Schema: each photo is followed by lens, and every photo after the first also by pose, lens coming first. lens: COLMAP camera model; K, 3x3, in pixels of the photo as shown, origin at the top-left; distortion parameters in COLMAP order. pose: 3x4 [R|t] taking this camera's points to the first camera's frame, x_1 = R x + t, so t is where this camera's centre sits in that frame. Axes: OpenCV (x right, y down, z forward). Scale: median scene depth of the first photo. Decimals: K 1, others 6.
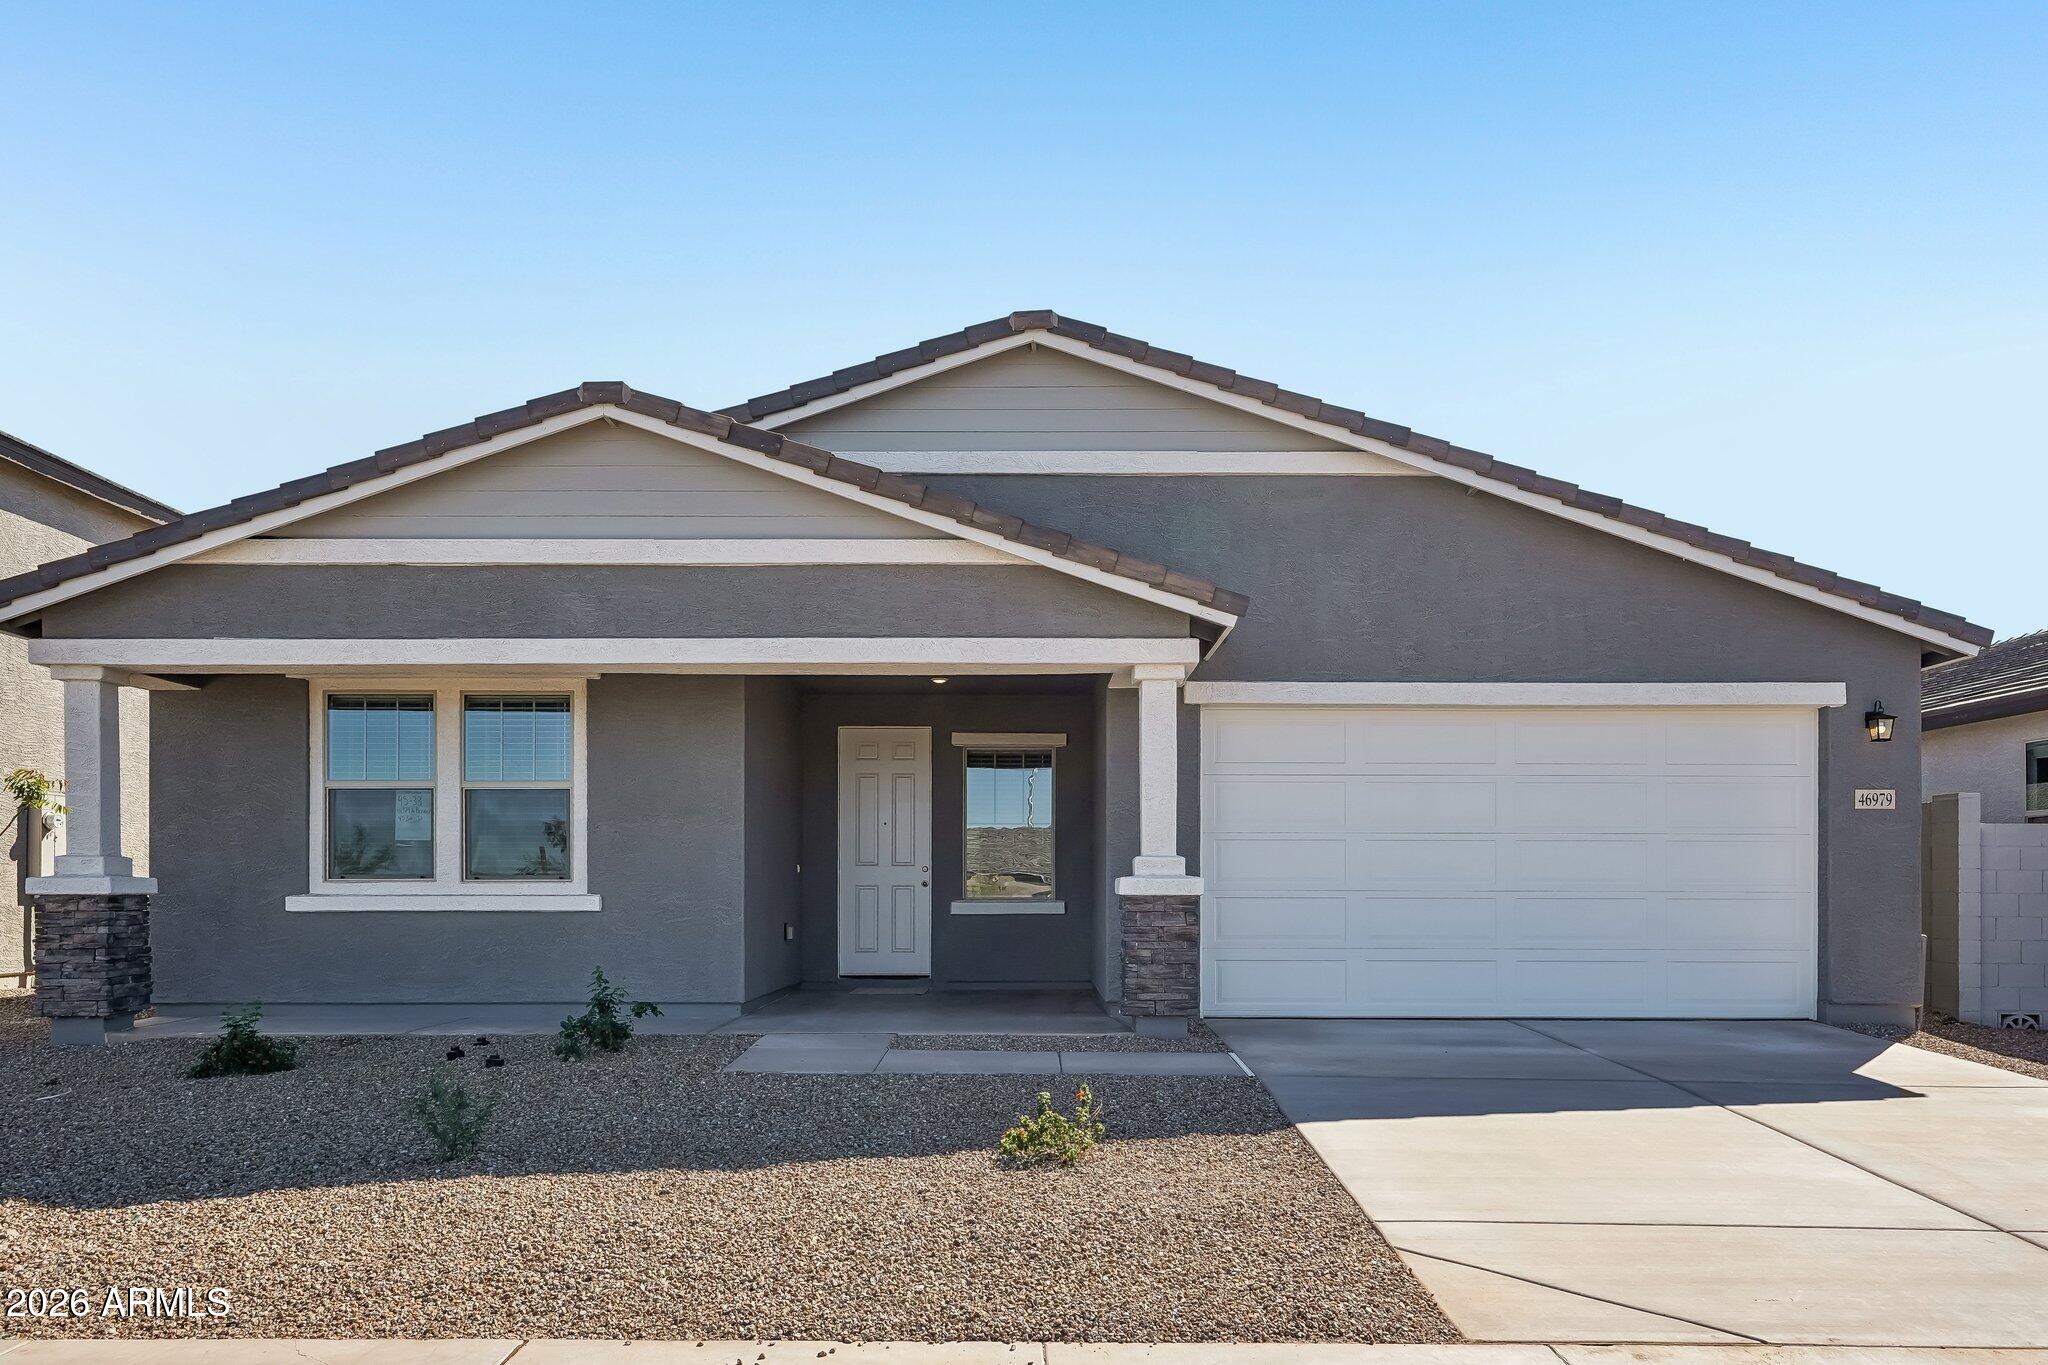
lens RADIAL K [[1444.6, 0, 1027.8], [0, 1444.6, 887.8], [0, 0, 1]] dist [-0.009338, 0.000894]
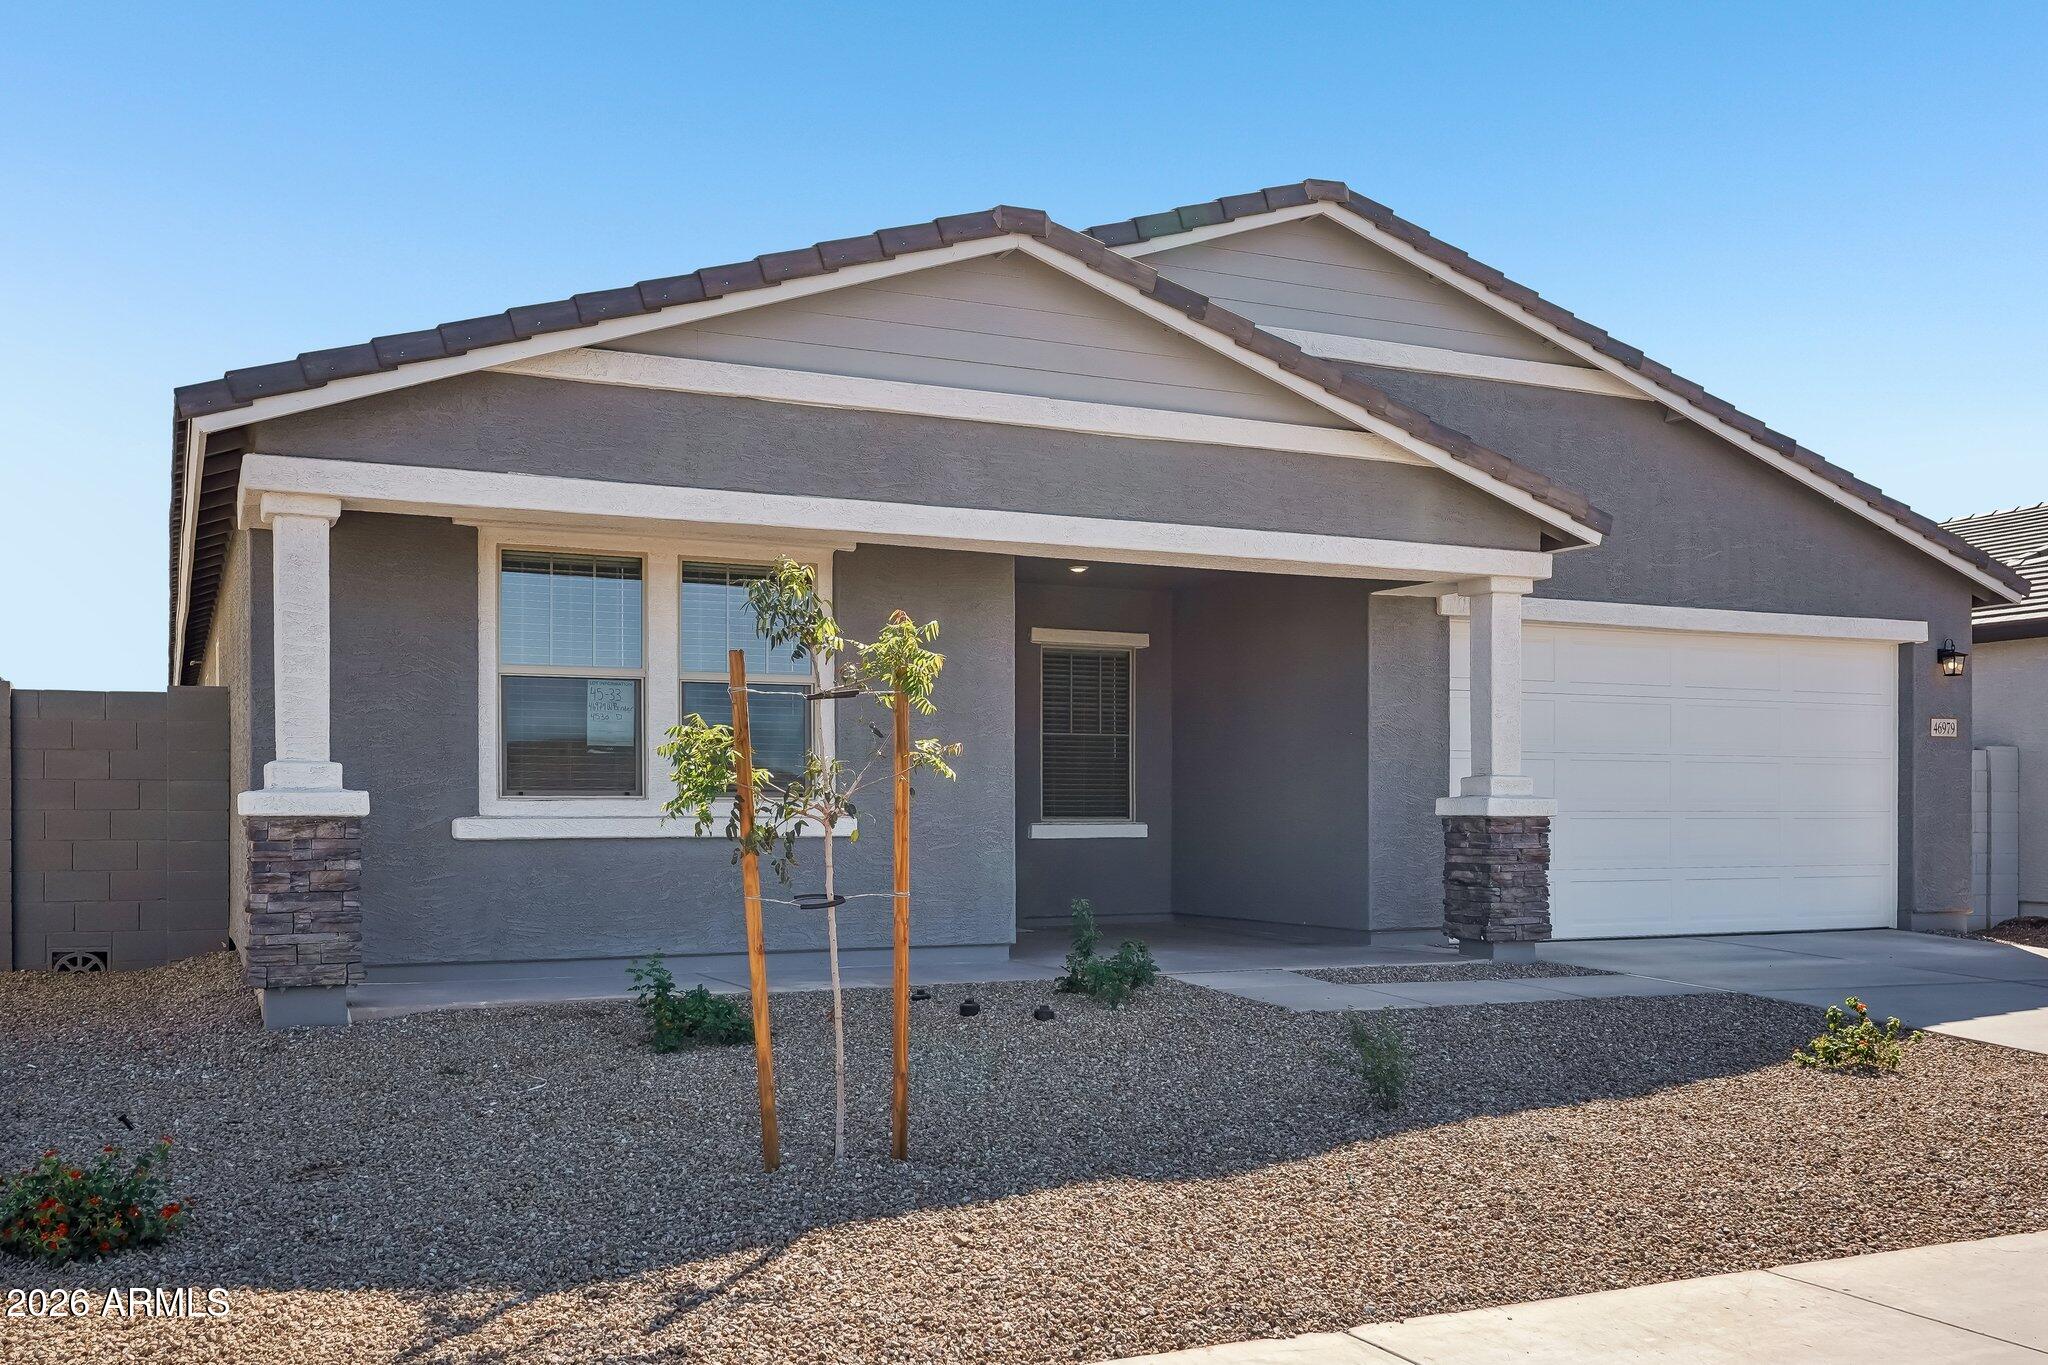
lens RADIAL K [[1816.6, 0, 1029.0], [0, 1816.6, 819.9], [0, 0, 1]] dist [-0.007626, 0.001565]
pose [[0.907964, -0.001838, 0.419044, -0.652462], [-0.000468, 0.999985, 0.005399, 0.001359], [-0.419048, -0.005098, 0.907950, 0.027877]]
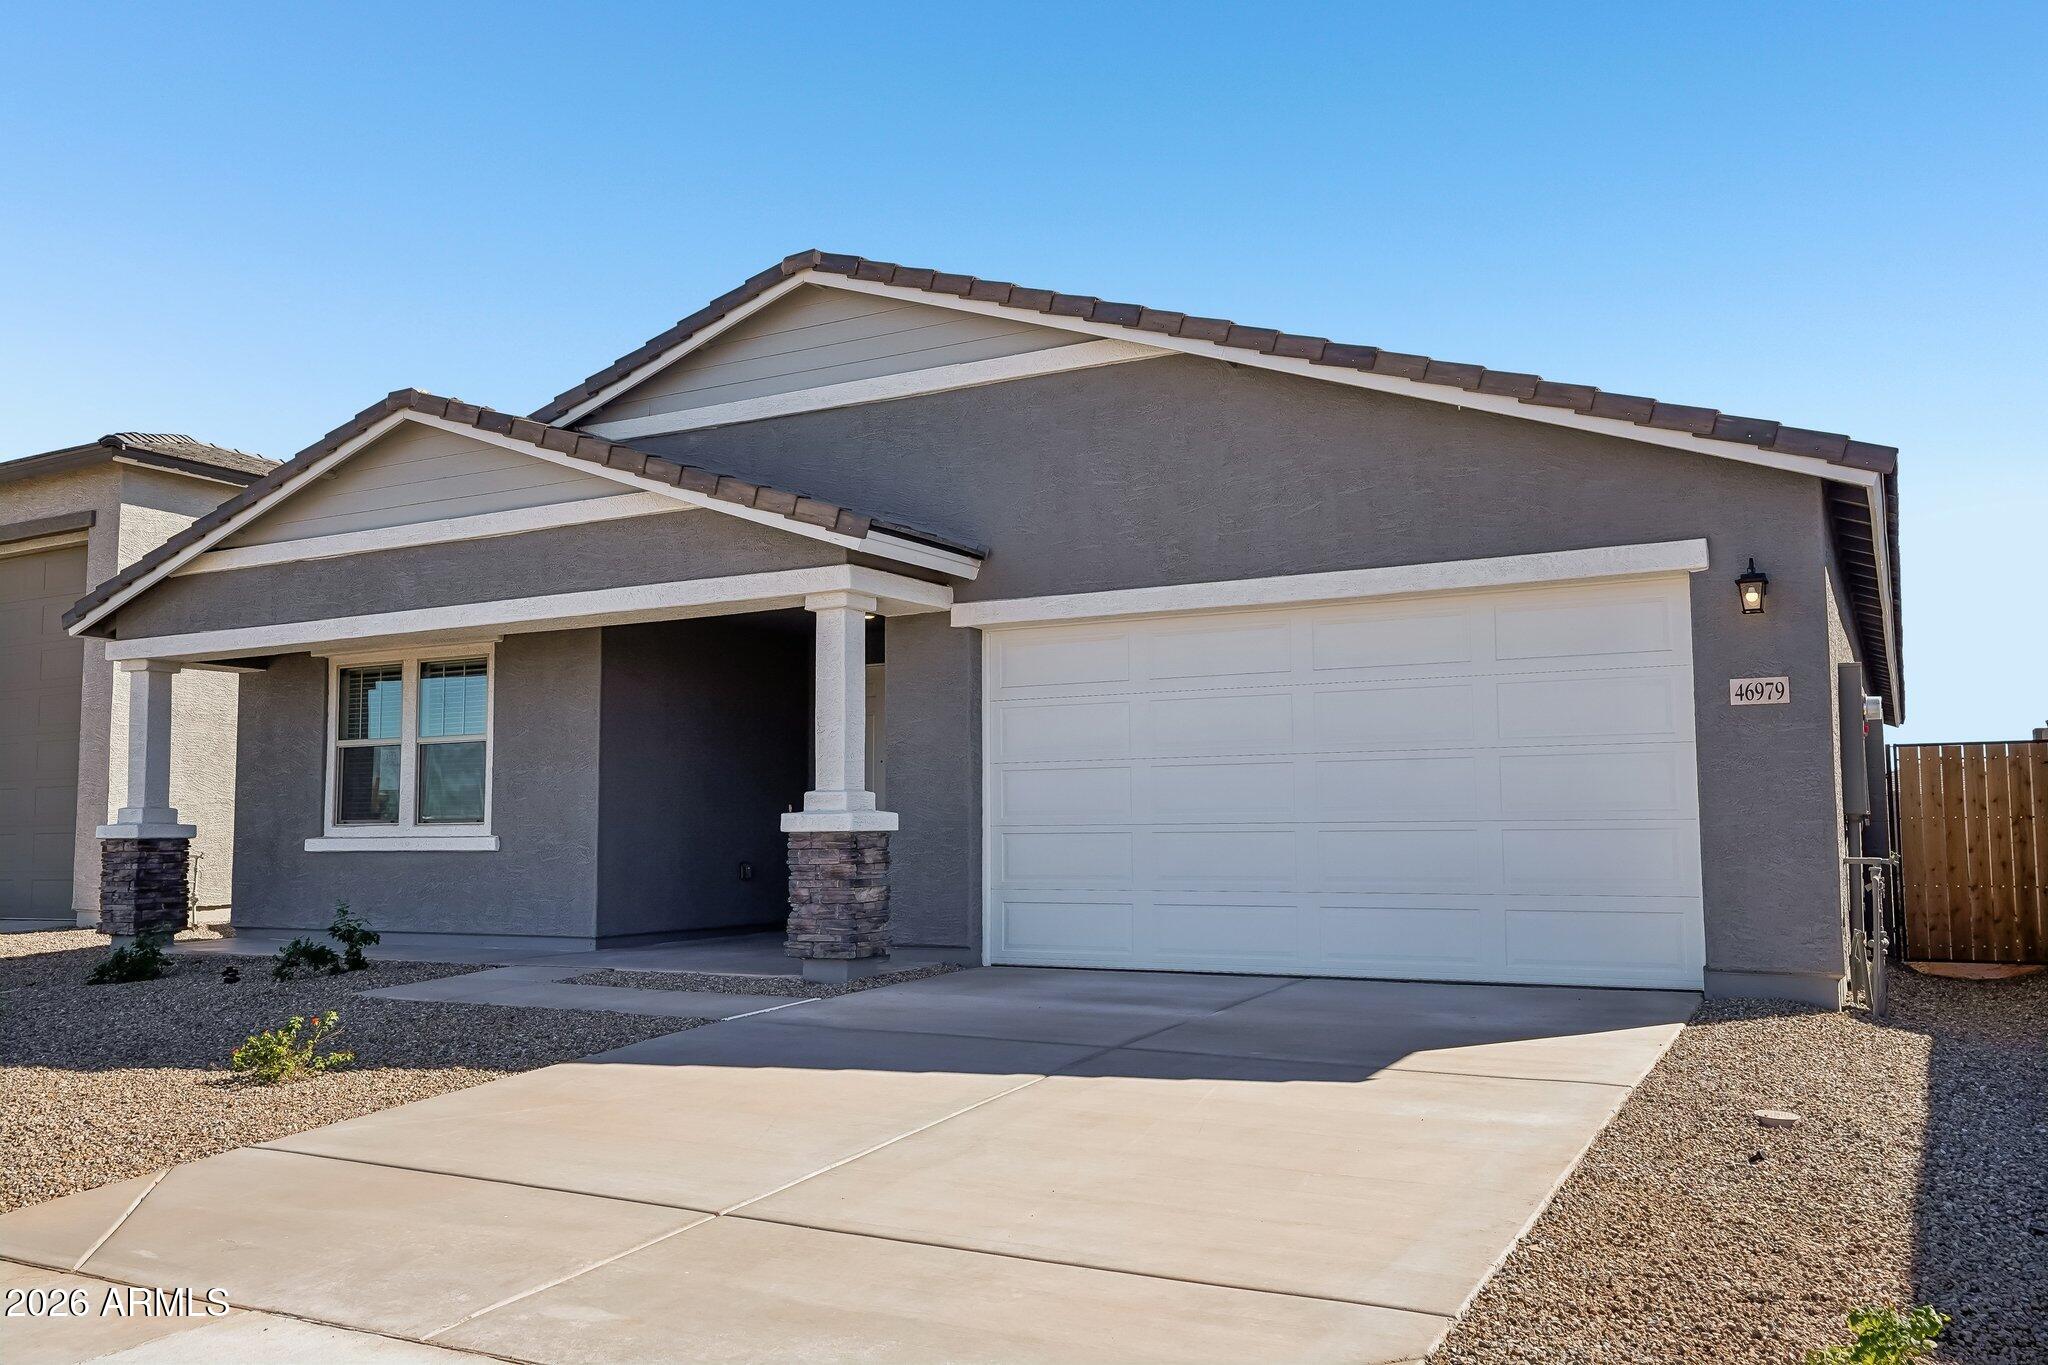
lens RADIAL K [[1580.1, 0, 1042.8], [0, 1580.1, 695.5], [0, 0, 1]] dist [-0.001087, -0.014729]
pose [[0.886966, -0.048861, -0.459243, 0.647969], [0.012253, 0.996527, -0.082360, 0.003021], [0.461672, 0.067423, 0.884484, 0.119012]]
